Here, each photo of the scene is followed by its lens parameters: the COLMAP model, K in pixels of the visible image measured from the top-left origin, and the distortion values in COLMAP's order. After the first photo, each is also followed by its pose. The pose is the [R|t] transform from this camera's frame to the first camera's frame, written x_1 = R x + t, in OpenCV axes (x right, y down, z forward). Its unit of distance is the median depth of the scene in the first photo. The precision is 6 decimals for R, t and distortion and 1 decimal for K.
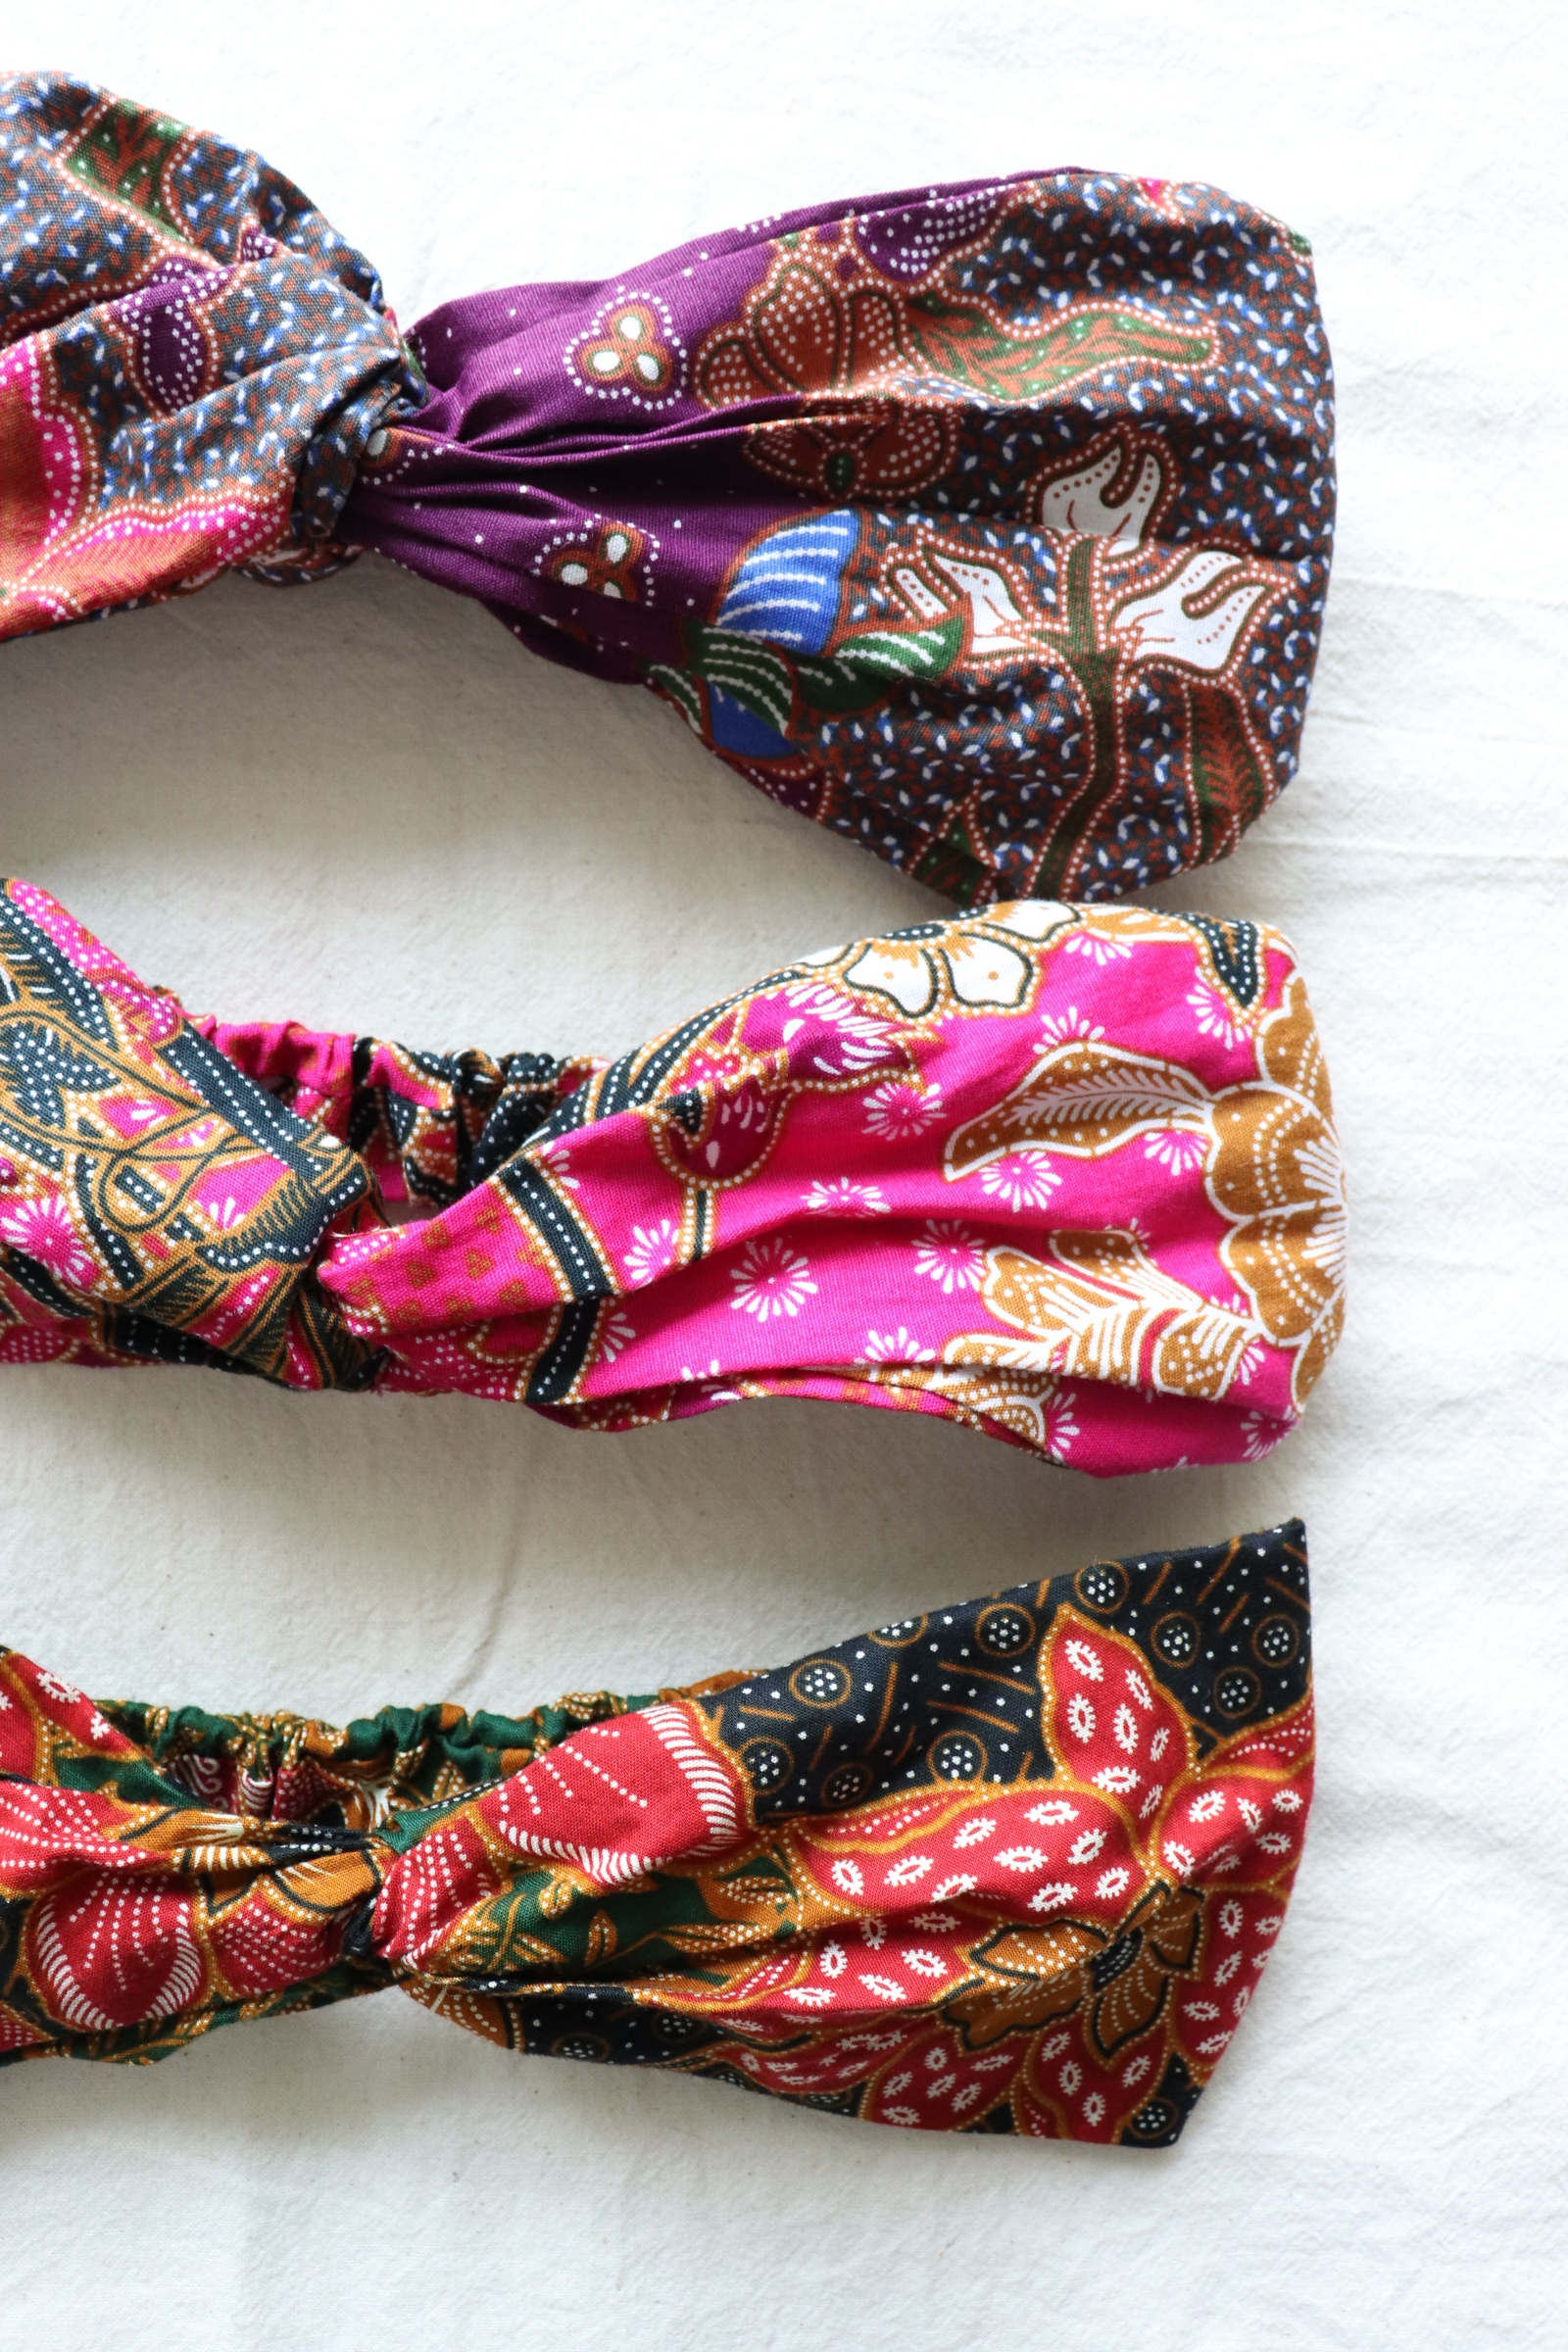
lens RADIAL K [[2105.7, 0, 767.2], [0, 2105.7, 1181.0], [0, 0, 1]] dist [-0.145618, 0.114555]
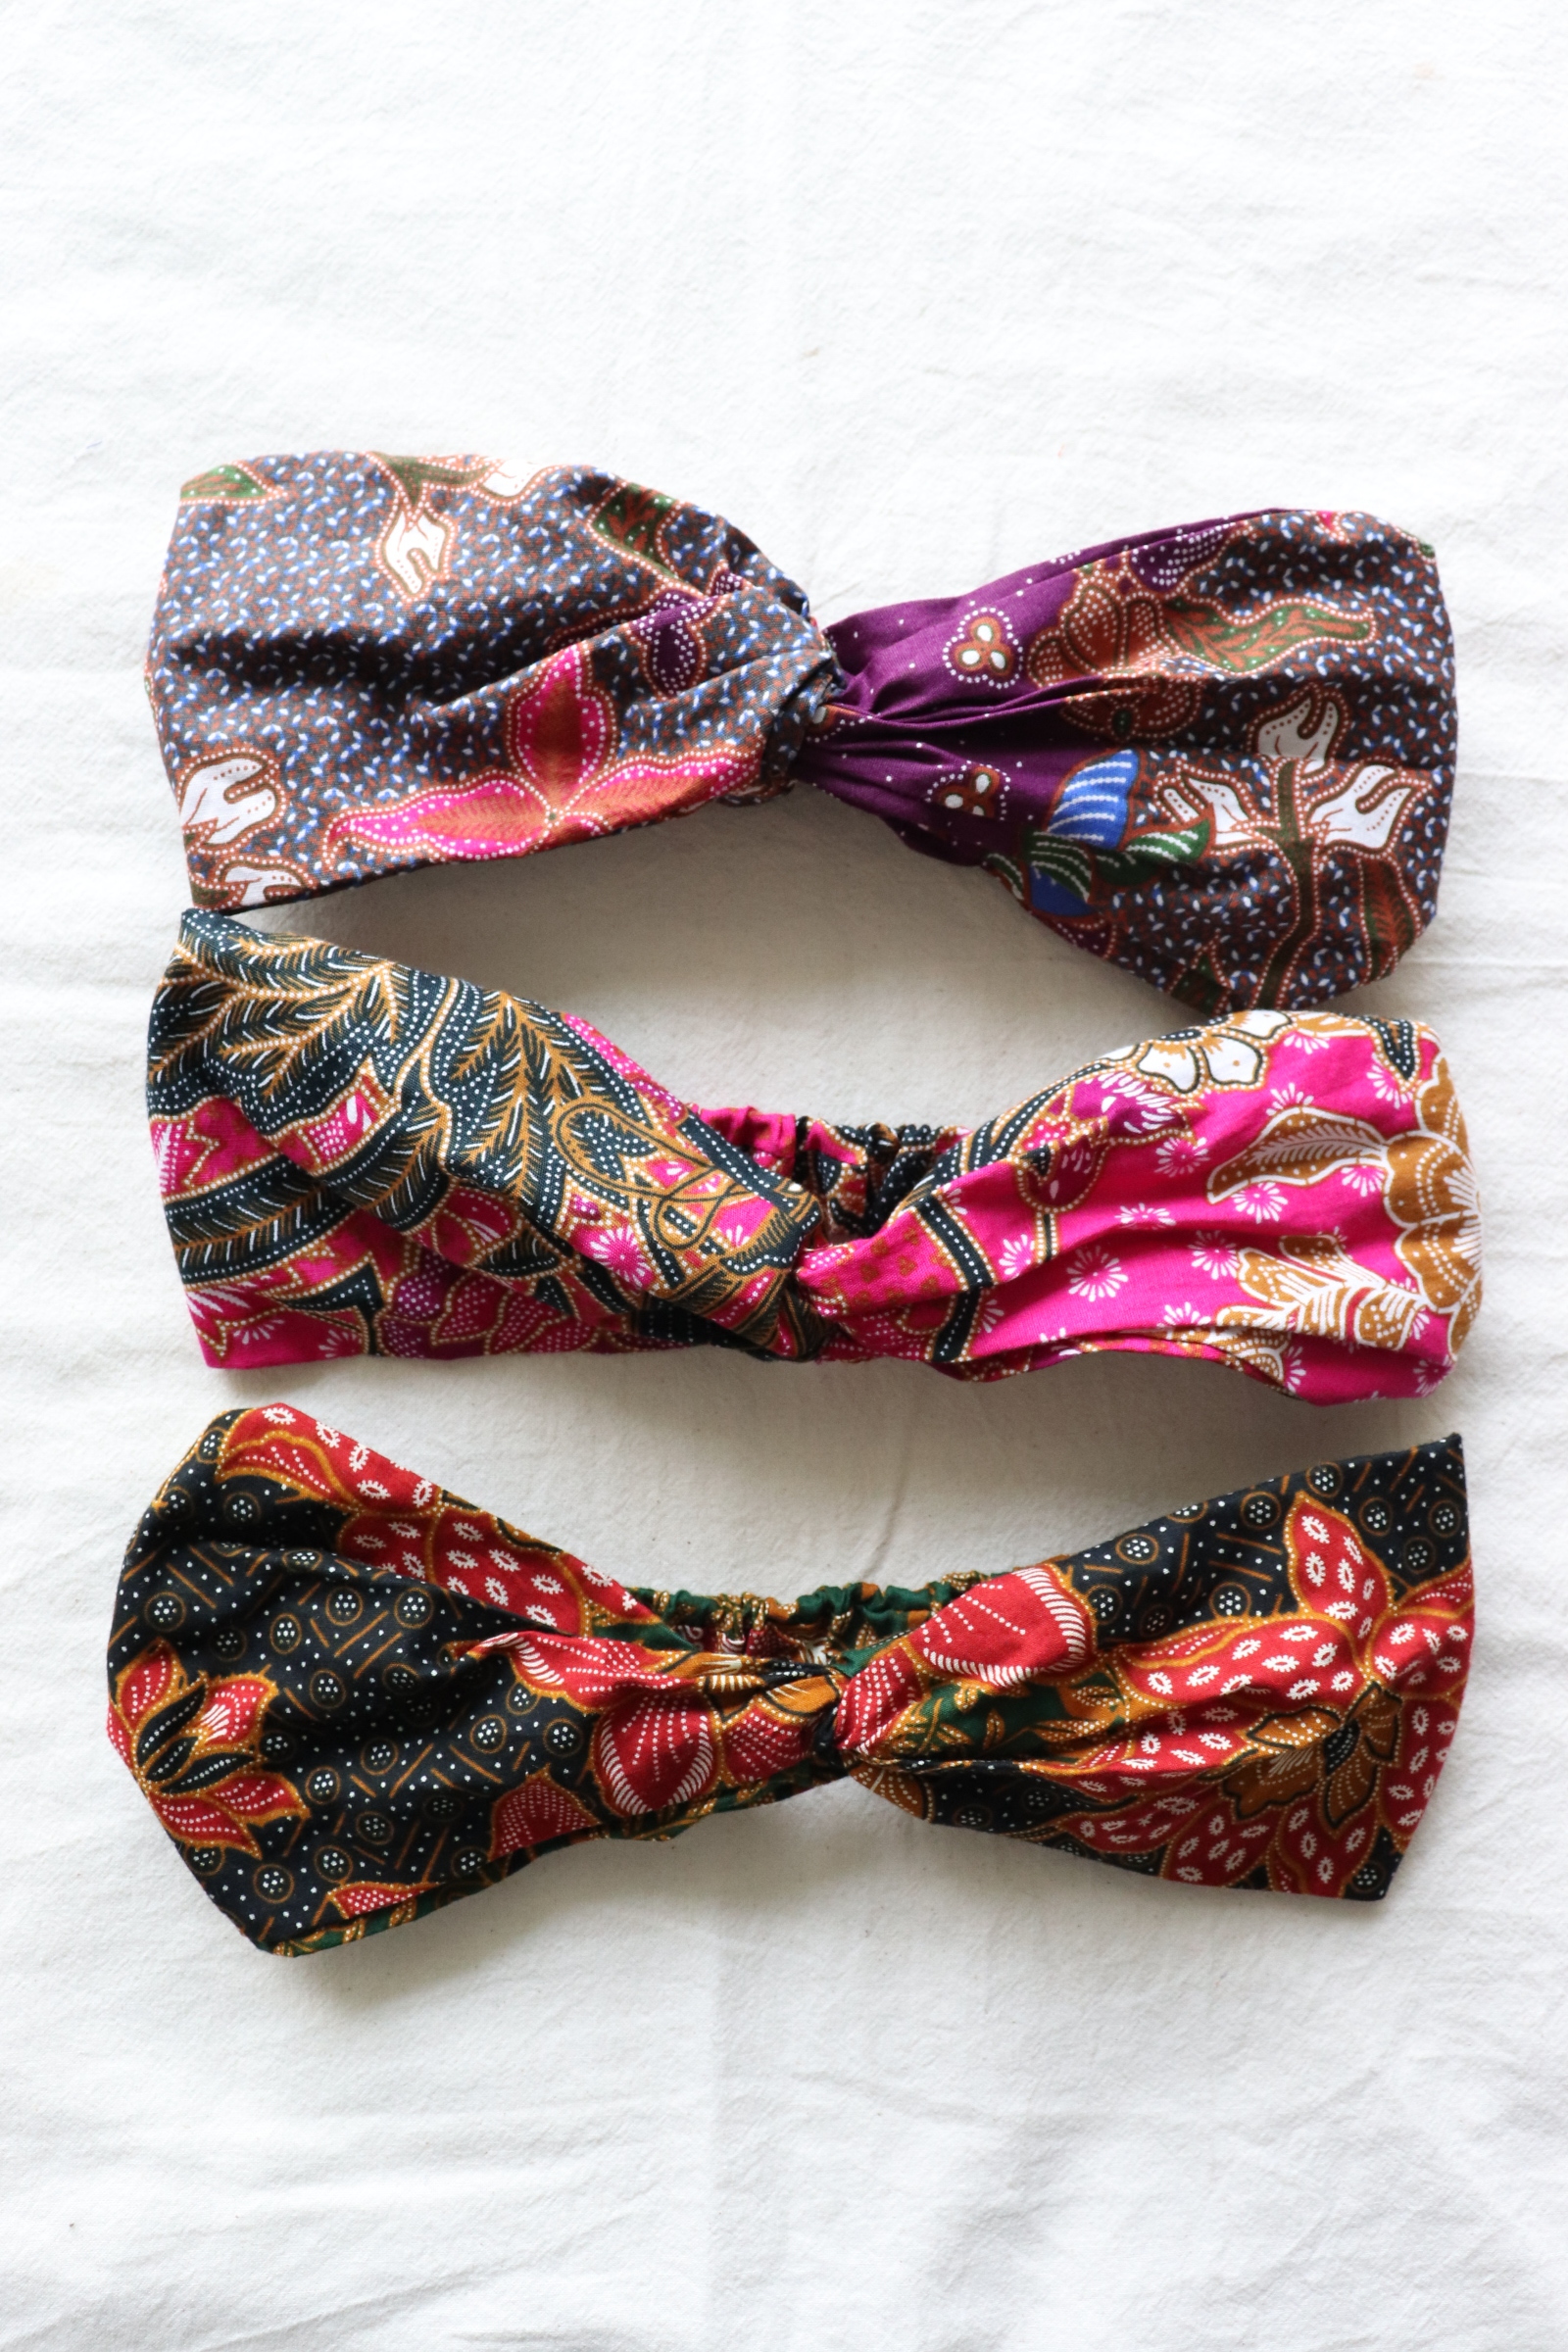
lens RADIAL K [[2201.6, 0, 761.8], [0, 2201.6, 1196.1], [0, 0, 1]] dist [-0.141875, 0.117349]
pose [[0.999315, -0.024528, -0.027696, -0.186302], [0.023410, 0.998926, -0.039979, 0.047986], [0.028647, 0.039304, 0.998817, -0.537083]]
